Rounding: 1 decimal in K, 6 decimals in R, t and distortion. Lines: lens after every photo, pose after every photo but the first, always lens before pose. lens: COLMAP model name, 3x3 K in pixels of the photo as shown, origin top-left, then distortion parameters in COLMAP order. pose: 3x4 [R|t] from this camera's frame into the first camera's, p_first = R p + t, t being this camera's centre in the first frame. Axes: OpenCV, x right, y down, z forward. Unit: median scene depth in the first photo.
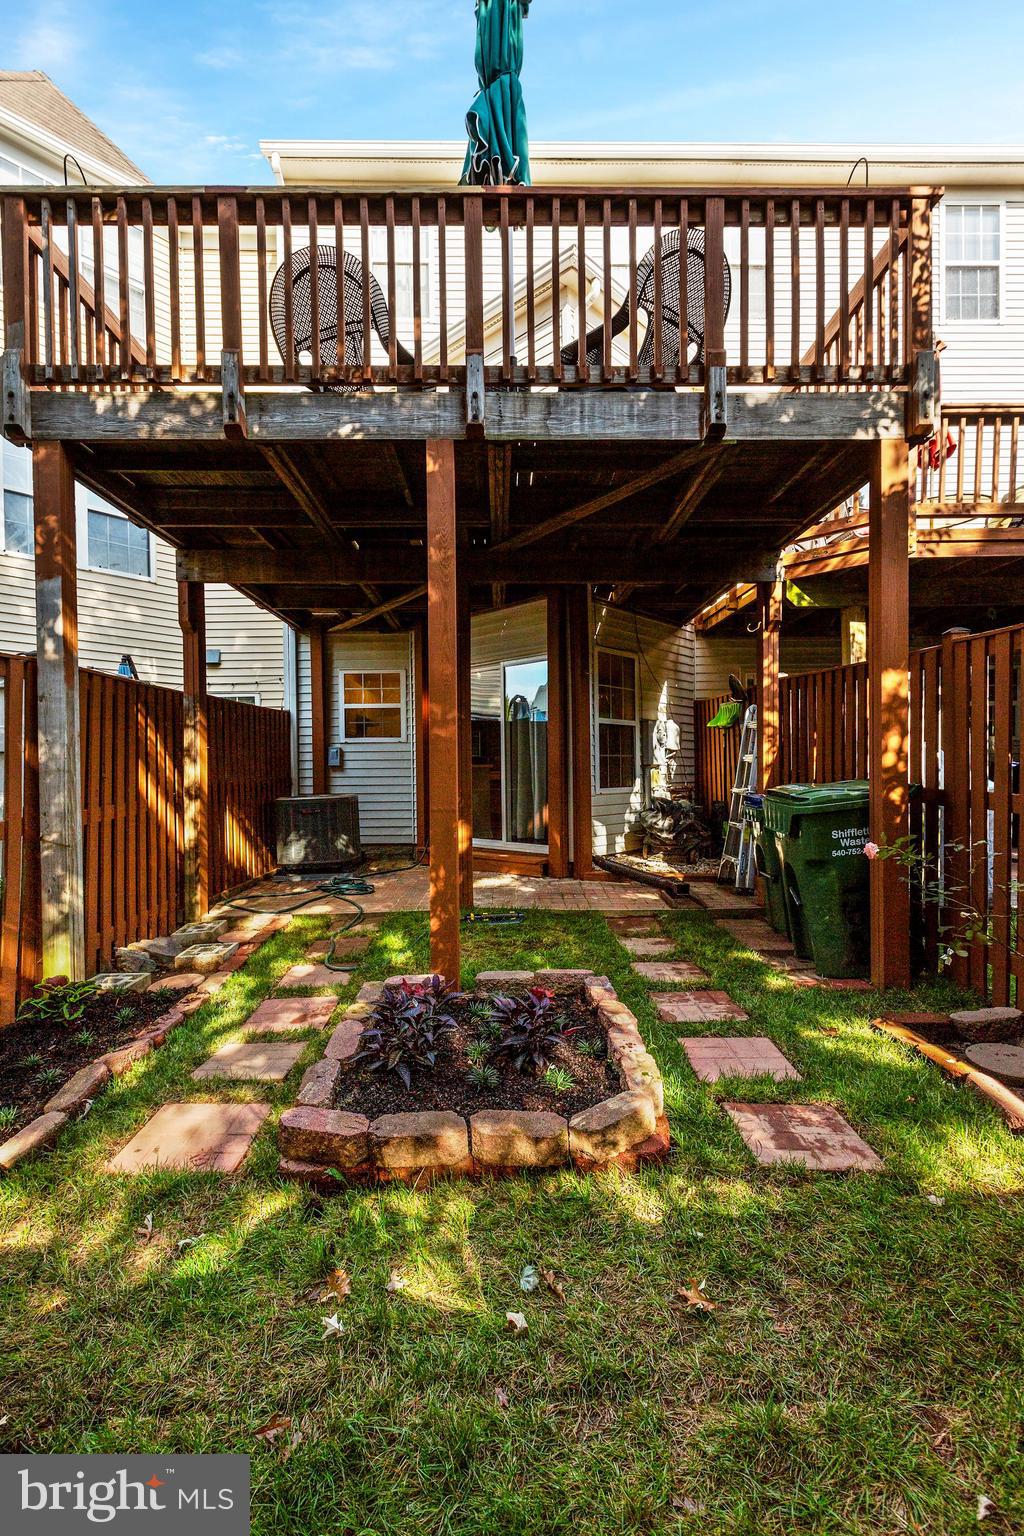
lens RADIAL K [[695.5, 0, 514.3], [0, 695.5, 771.4], [0, 0, 1]] dist [0.003959, -0.000626]
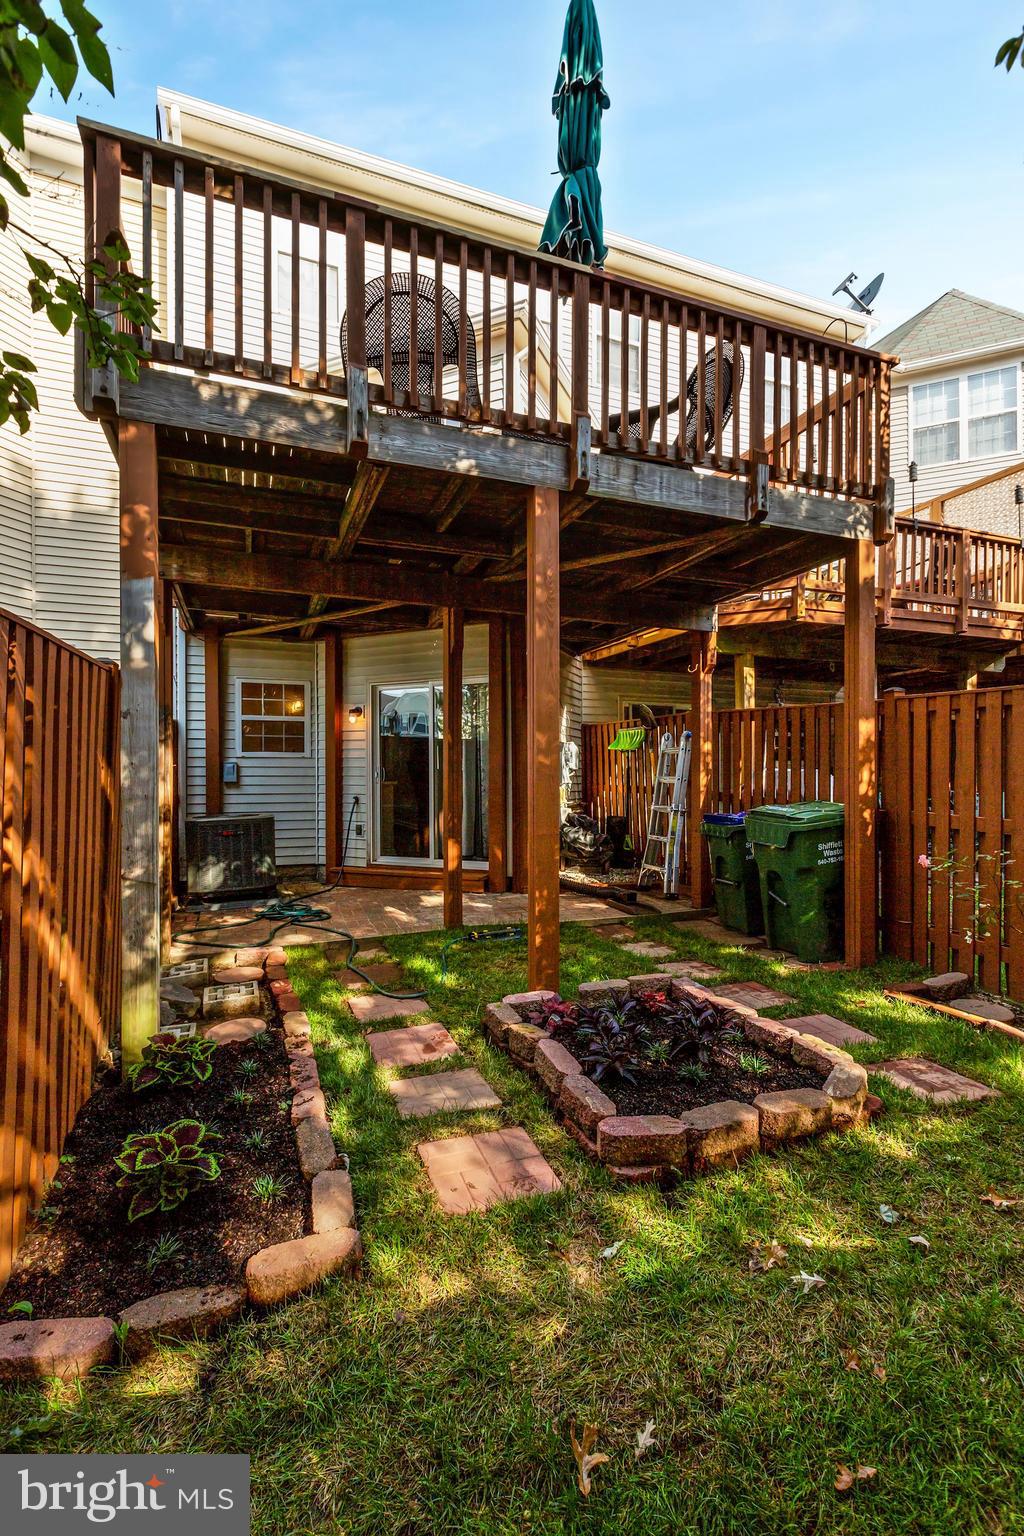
lens RADIAL K [[698.1, 0, 512.0], [0, 698.1, 768.0], [0, 0, 1]] dist [0.003086, 0.000733]
pose [[0.937231, 0.012855, 0.348473, -0.526164], [-0.006373, 0.999785, -0.019742, -0.023942], [-0.348652, 0.016282, 0.937111, 0.018447]]
